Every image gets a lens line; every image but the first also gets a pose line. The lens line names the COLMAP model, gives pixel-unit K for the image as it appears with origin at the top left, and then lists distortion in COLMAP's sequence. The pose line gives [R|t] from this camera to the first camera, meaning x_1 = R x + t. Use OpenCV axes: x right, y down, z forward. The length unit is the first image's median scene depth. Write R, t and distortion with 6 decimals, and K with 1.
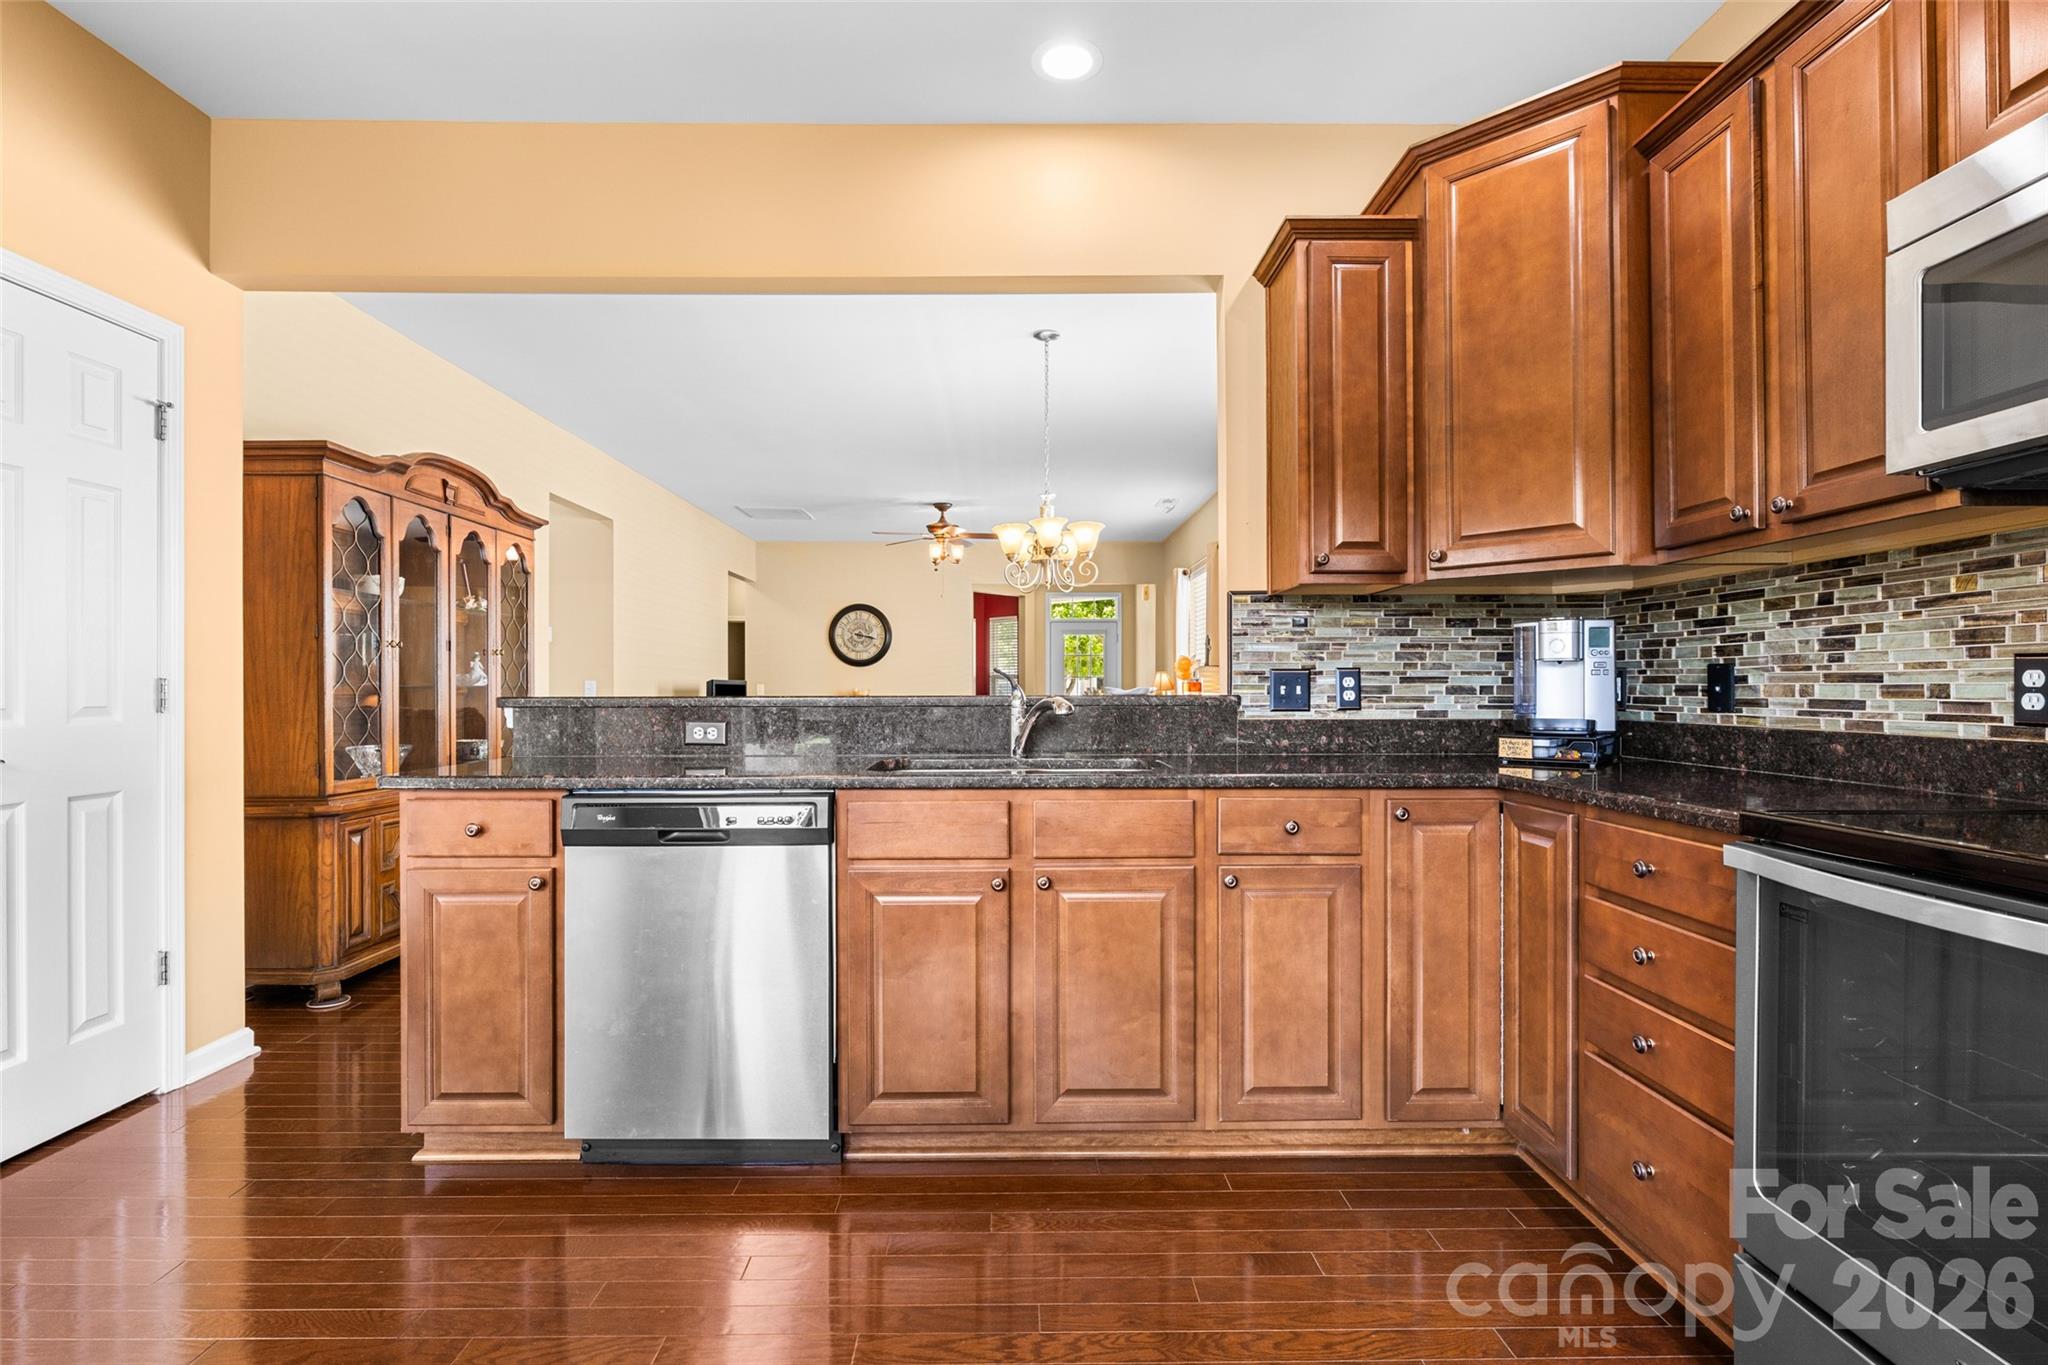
lens RADIAL K [[964.3, 0, 1019.1], [0, 964.3, 680.9], [0, 0, 1]] dist [-0.005379, -0.000724]
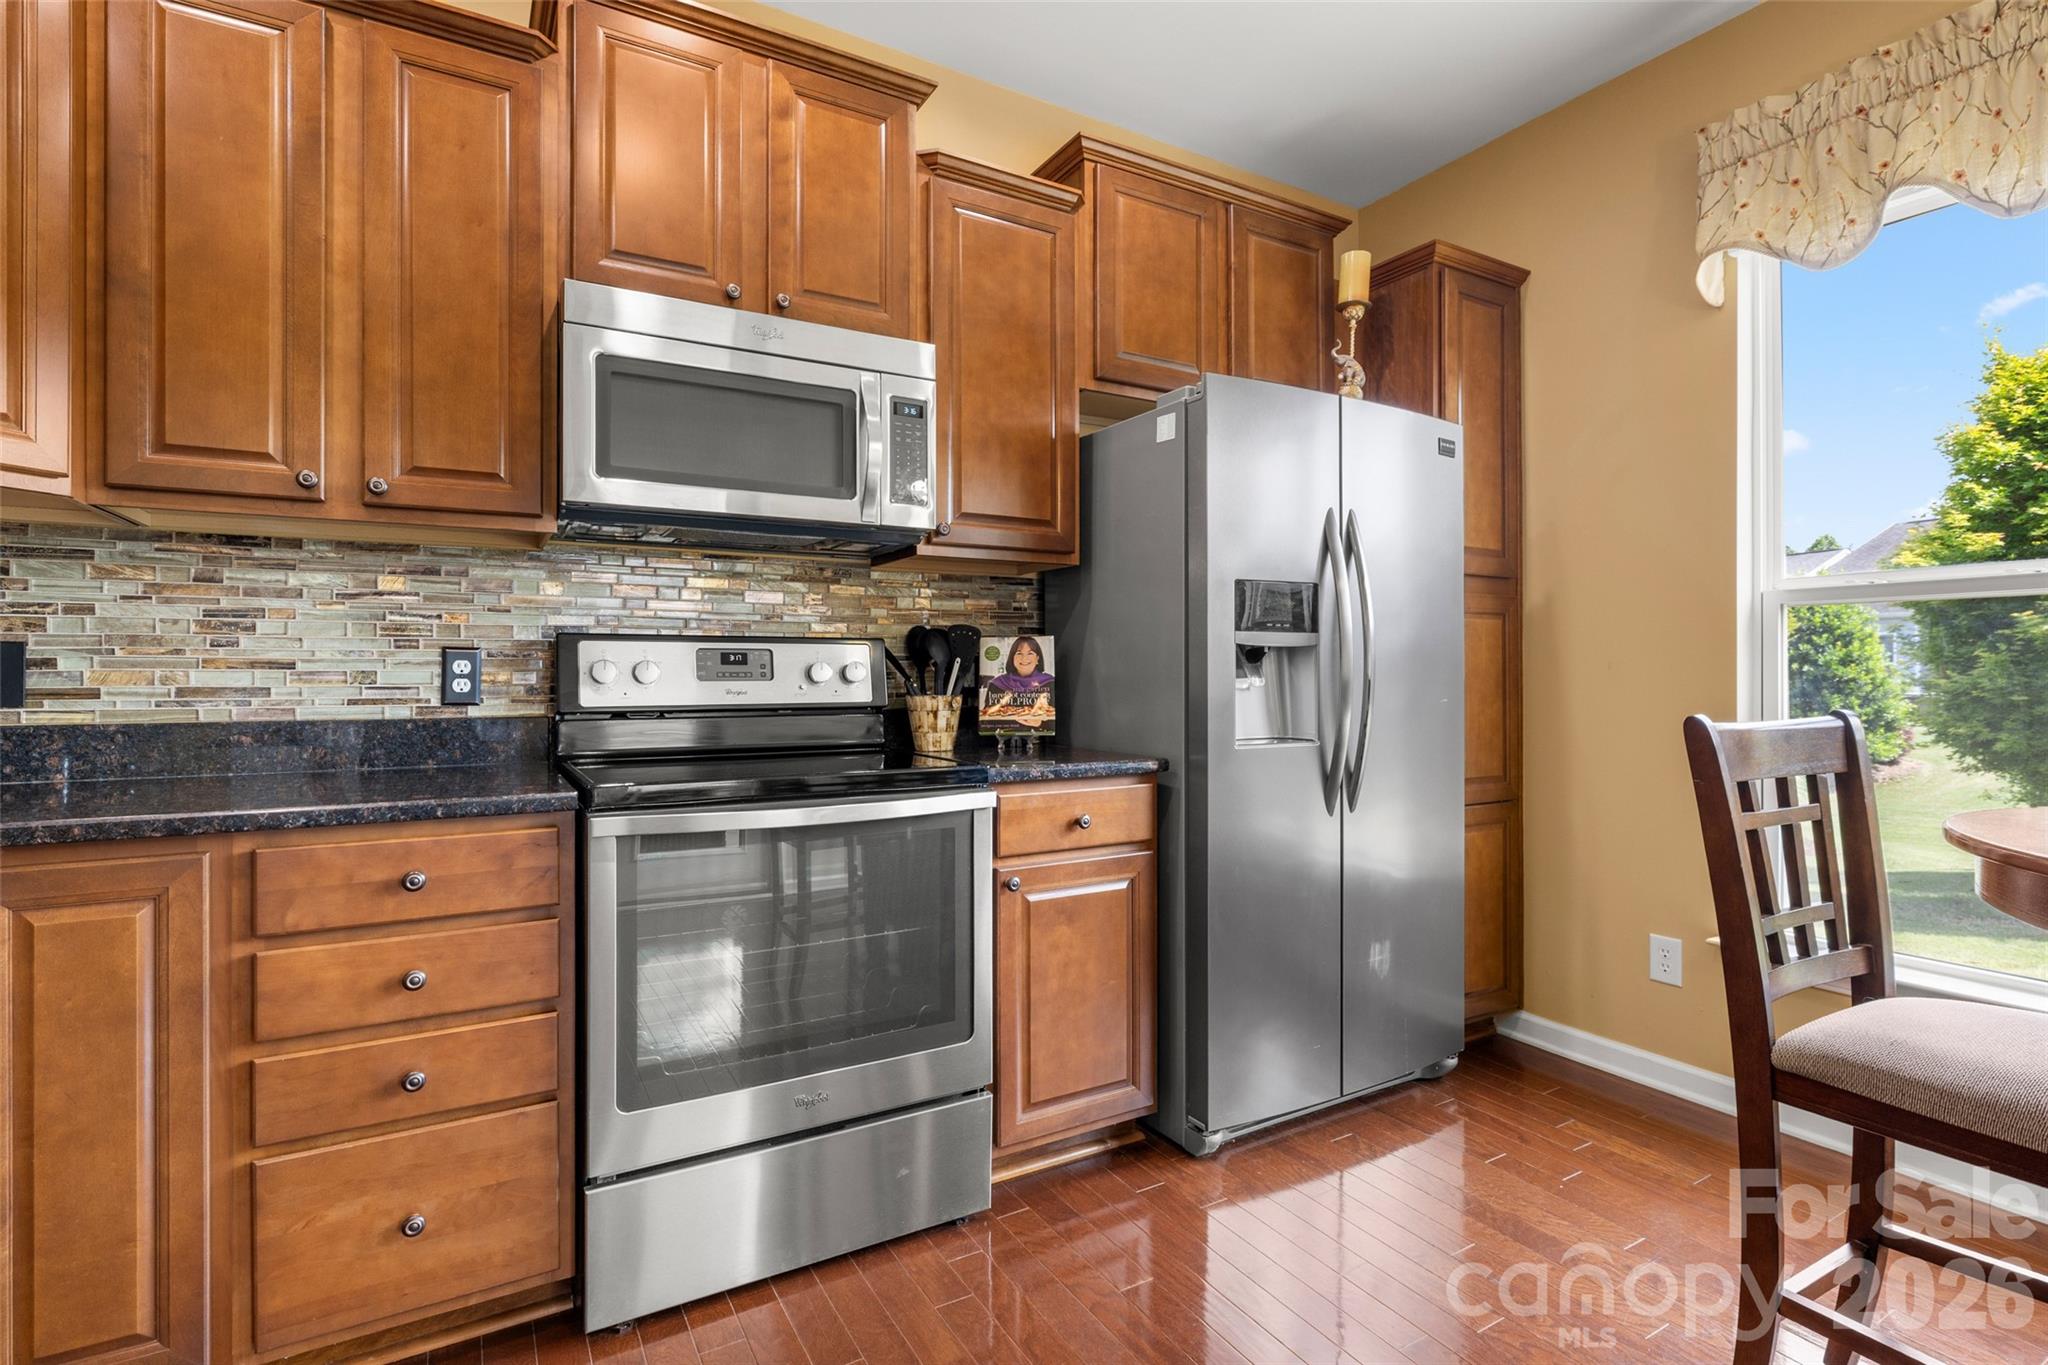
lens RADIAL K [[964.3, 0, 1012.8], [0, 964.3, 673.5], [0, 0, 1]] dist [-0.005379, -0.000724]
pose [[-0.493381, 0.001041, 0.869812, -0.331936], [-0.005759, 0.999973, -0.004463, 0.006223], [-0.869794, -0.007212, -0.493362, 0.818826]]
